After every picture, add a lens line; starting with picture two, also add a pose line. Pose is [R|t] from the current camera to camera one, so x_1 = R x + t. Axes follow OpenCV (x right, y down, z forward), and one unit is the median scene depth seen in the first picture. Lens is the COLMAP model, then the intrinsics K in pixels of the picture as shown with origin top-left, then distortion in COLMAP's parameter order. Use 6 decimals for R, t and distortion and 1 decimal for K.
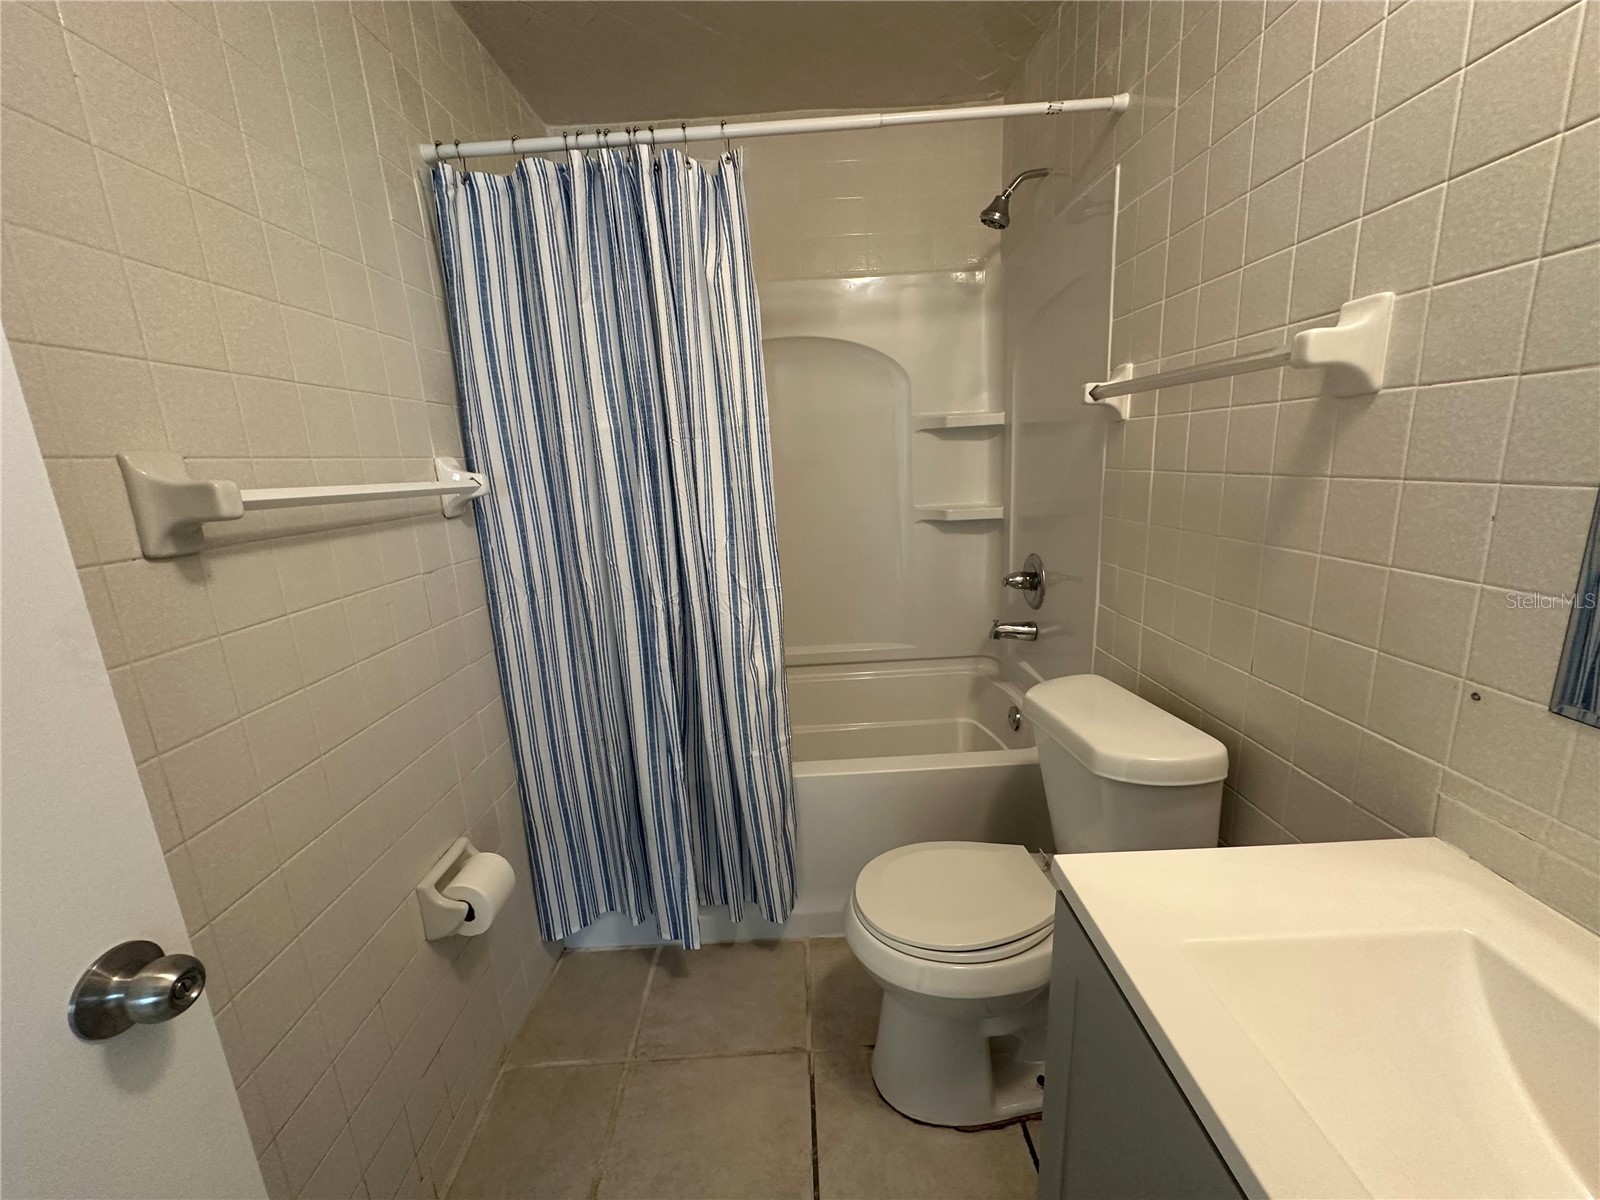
lens RADIAL K [[640.7, 0, 800.0], [0, 640.7, 600.0], [0, 0, 1]] dist [-0.002332, -0.000108]
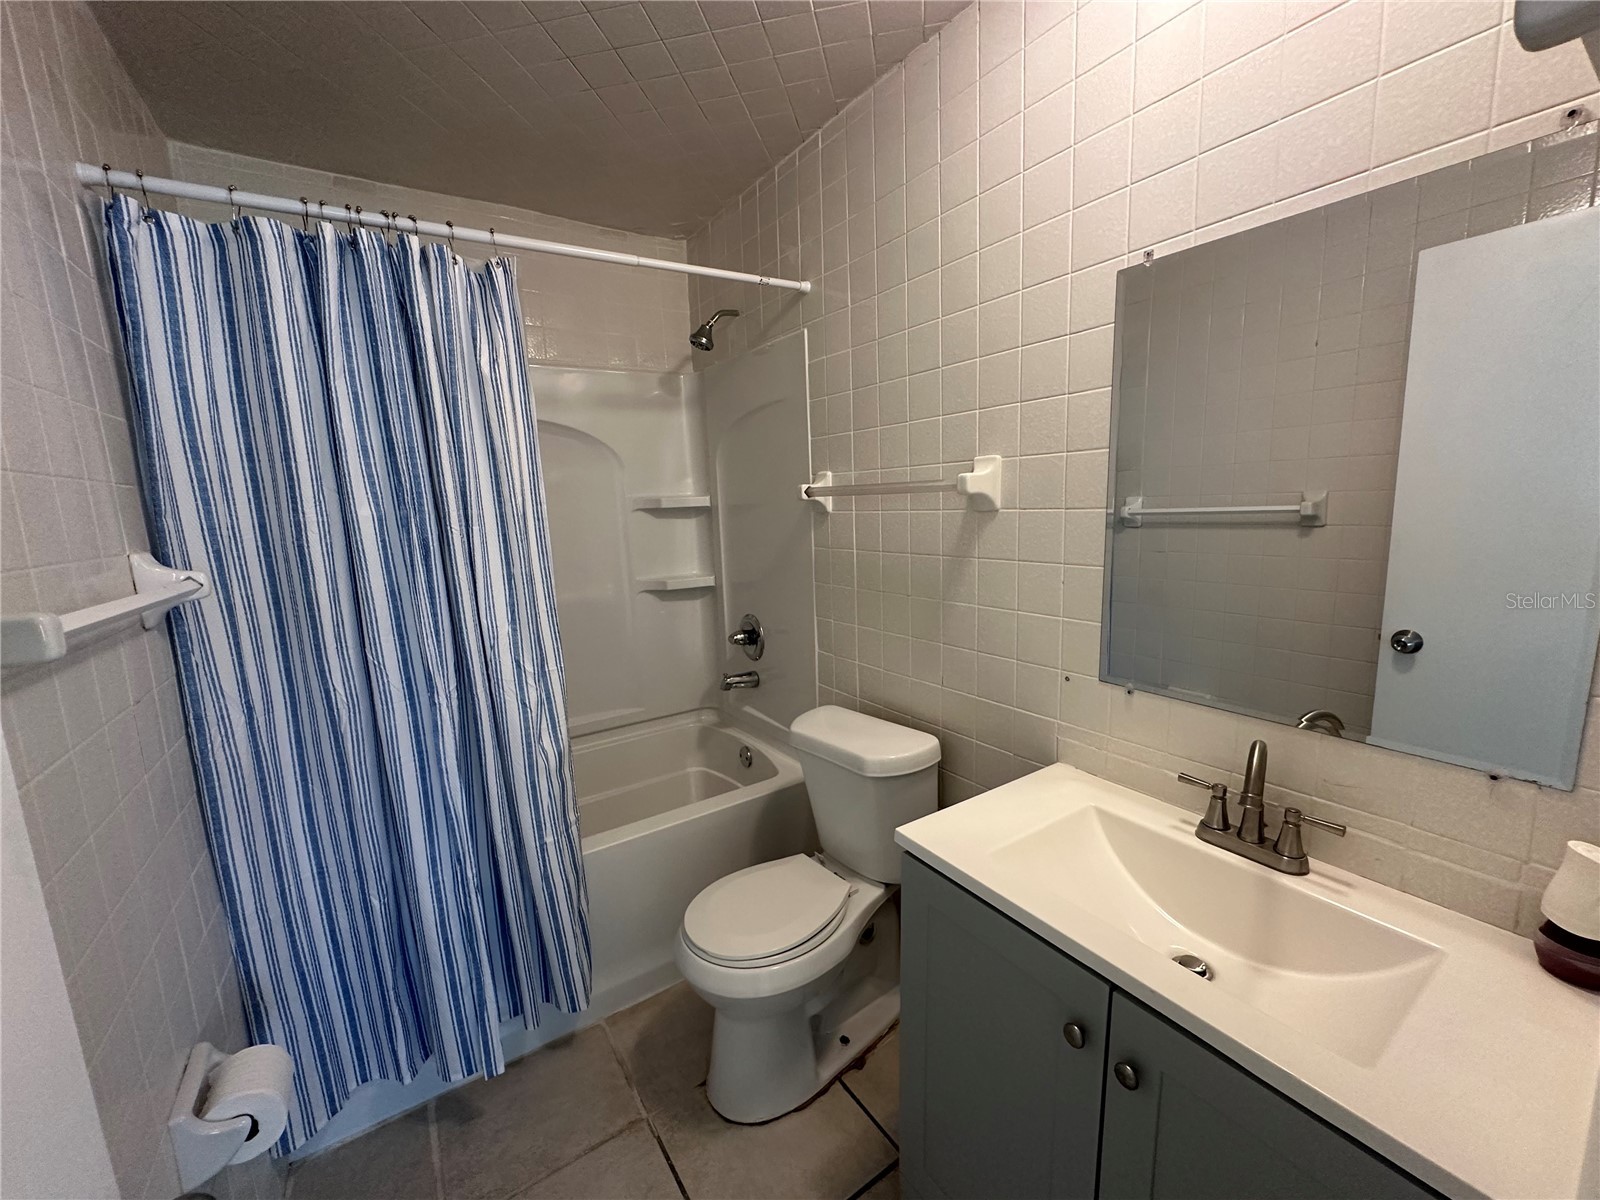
lens RADIAL K [[642.0, 0, 800.0], [0, 642.0, 600.0], [0, 0, 1]] dist [-0.000146, 0.000105]
pose [[0.836633, -0.064079, 0.544003, -0.276017], [0.112998, 0.991963, -0.056936, -0.026329], [-0.535983, 0.109106, 0.837149, -0.074526]]
